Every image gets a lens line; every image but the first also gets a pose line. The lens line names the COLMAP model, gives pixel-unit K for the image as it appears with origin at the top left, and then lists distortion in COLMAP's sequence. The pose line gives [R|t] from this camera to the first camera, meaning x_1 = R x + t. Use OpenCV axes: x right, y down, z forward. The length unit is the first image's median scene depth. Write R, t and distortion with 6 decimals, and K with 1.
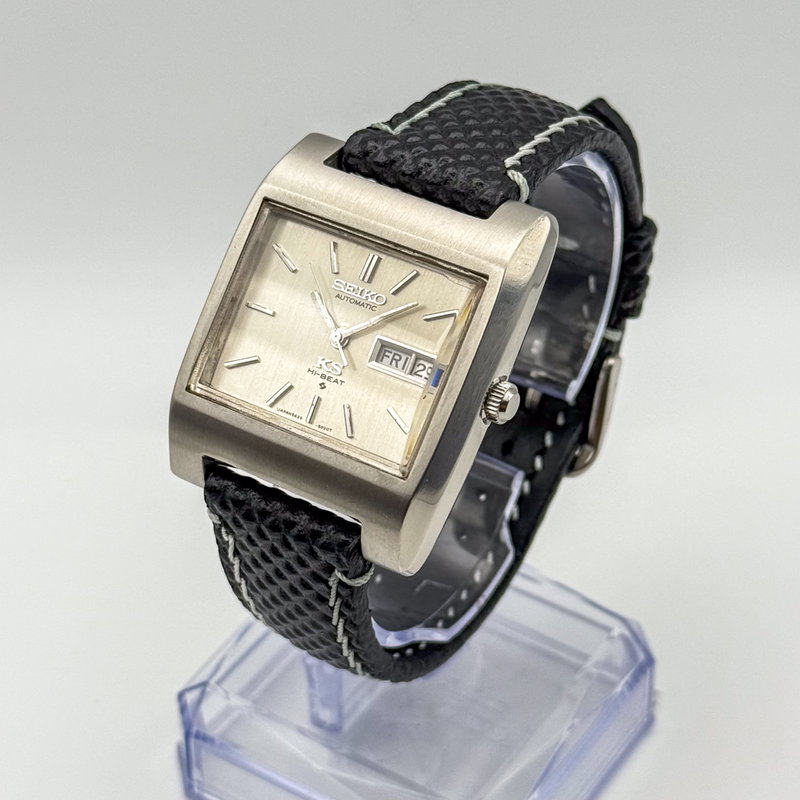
lens RADIAL K [[2188.6, 0, 400.0], [0, 2188.6, 400.0], [0, 0, 1]] dist [0.144593, -0.541295]
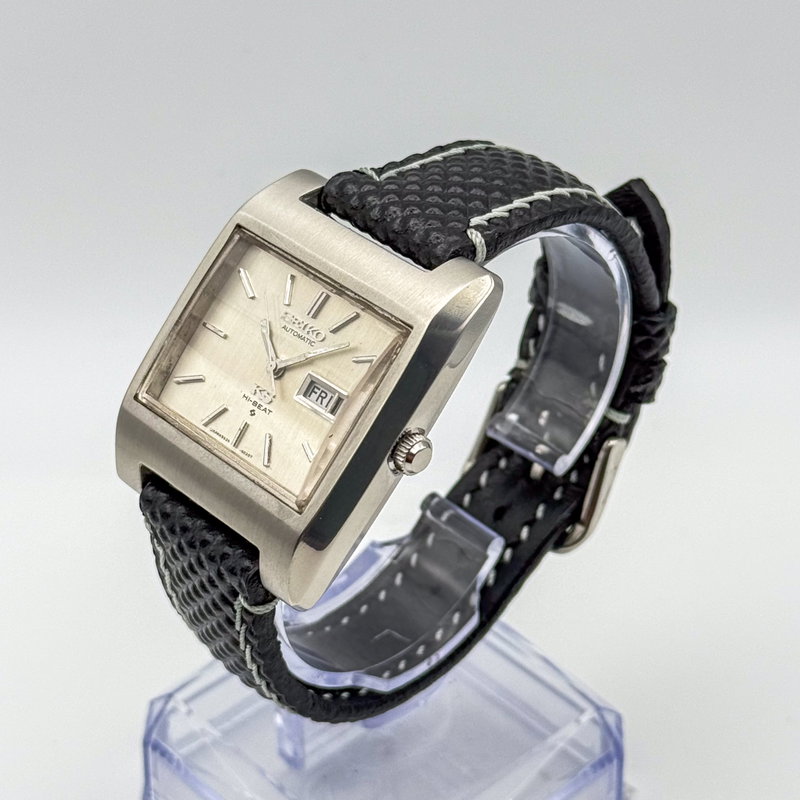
lens RADIAL K [[2188.6, 0, 400.0], [0, 2188.6, 400.0], [0, 0, 1]] dist [0.144593, -0.541295]
pose [[0.971551, 0.147629, -0.185188, 0.212786], [-0.154158, 0.987817, -0.021286, -0.001078], [0.179790, 0.049228, 0.982472, 0.013256]]
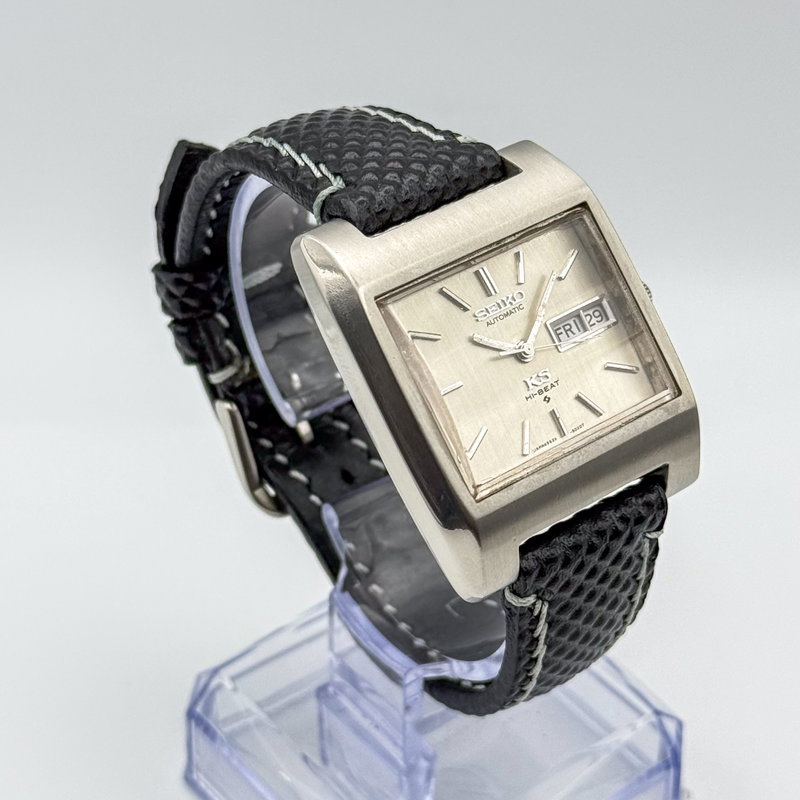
lens RADIAL K [[2188.6, 0, 400.0], [0, 2188.6, 400.0], [0, 0, 1]] dist [0.144593, -0.541295]
pose [[0.314107, -0.565766, 0.762395, -0.769672], [0.580152, 0.750045, 0.317579, -0.340487], [-0.751506, 0.342551, 0.563824, 0.492722]]
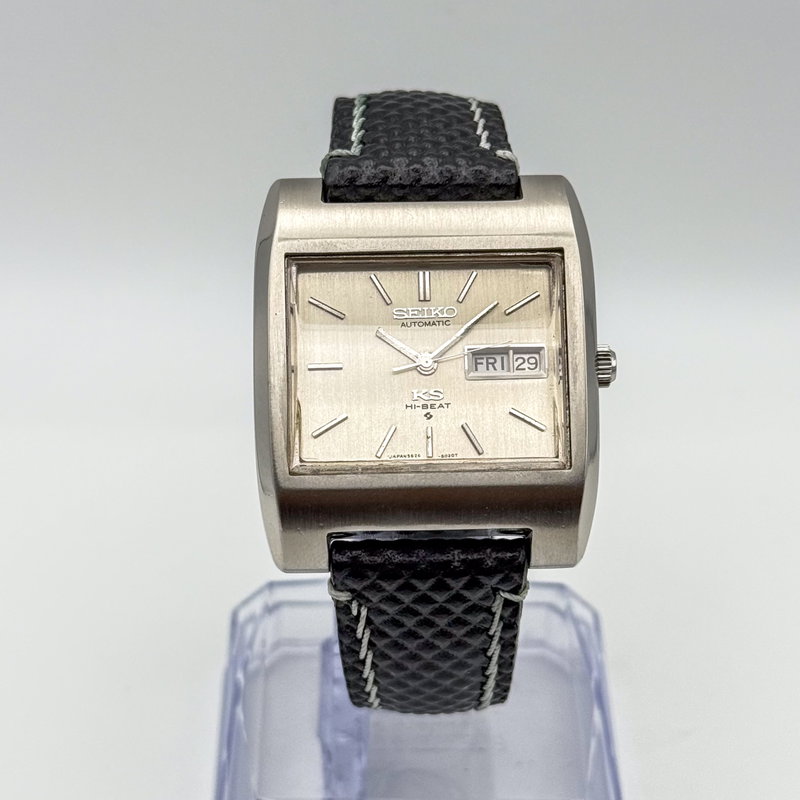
lens RADIAL K [[2188.6, 0, 400.0], [0, 2188.6, 400.0], [0, 0, 1]] dist [0.144593, -0.541295]
pose [[0.822381, -0.329041, 0.464136, -0.475951], [0.343993, 0.937359, 0.055018, -0.068266], [-0.453165, 0.114414, 0.884054, 0.152801]]
